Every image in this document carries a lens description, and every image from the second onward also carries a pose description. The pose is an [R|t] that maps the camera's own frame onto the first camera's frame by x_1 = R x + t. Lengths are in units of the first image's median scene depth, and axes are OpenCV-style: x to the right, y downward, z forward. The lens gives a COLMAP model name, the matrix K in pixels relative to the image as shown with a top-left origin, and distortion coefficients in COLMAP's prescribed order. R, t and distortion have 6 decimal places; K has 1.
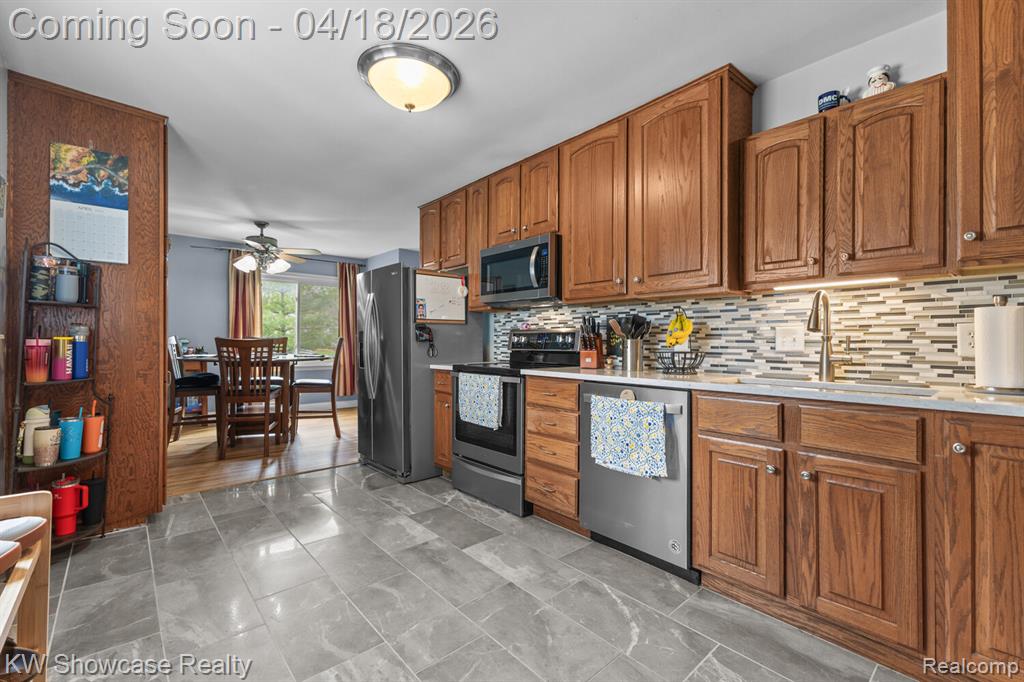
lens RADIAL K [[443.5, 0, 512.7], [0, 443.5, 340.3], [0, 0, 1]] dist [0.005426, -0.000027]
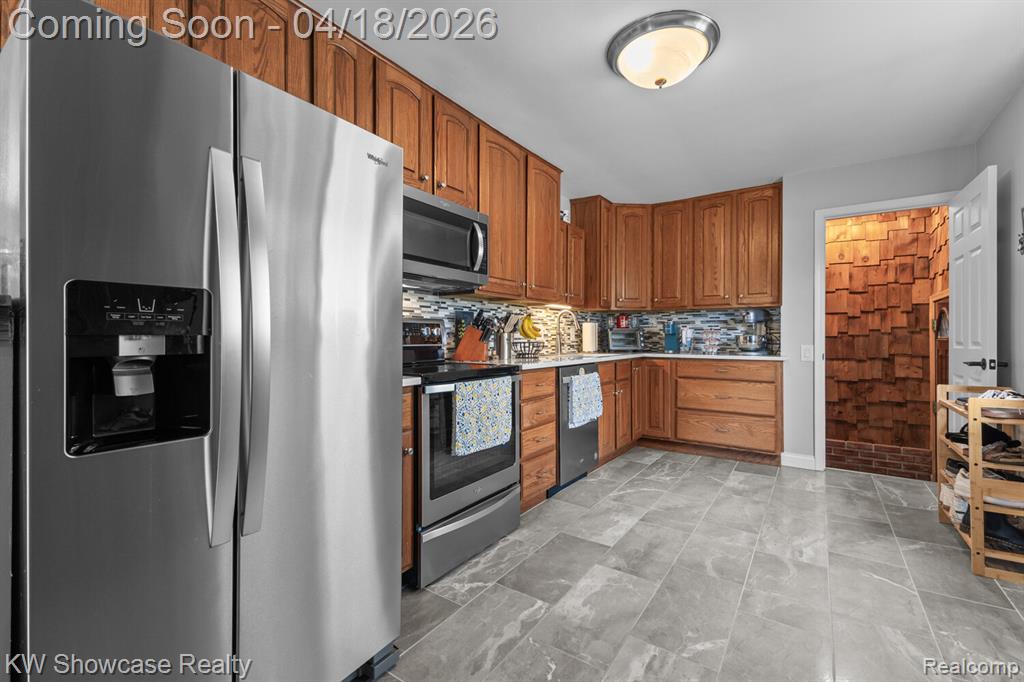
lens RADIAL K [[443.5, 0, 512.5], [0, 443.5, 338.2], [0, 0, 1]] dist [0.005426, -0.000027]
pose [[-0.245364, -0.006469, 0.969409, -0.933770], [-0.003966, 0.999976, 0.005669, 0.005822], [-0.969423, -0.002454, -0.245384, 1.343732]]
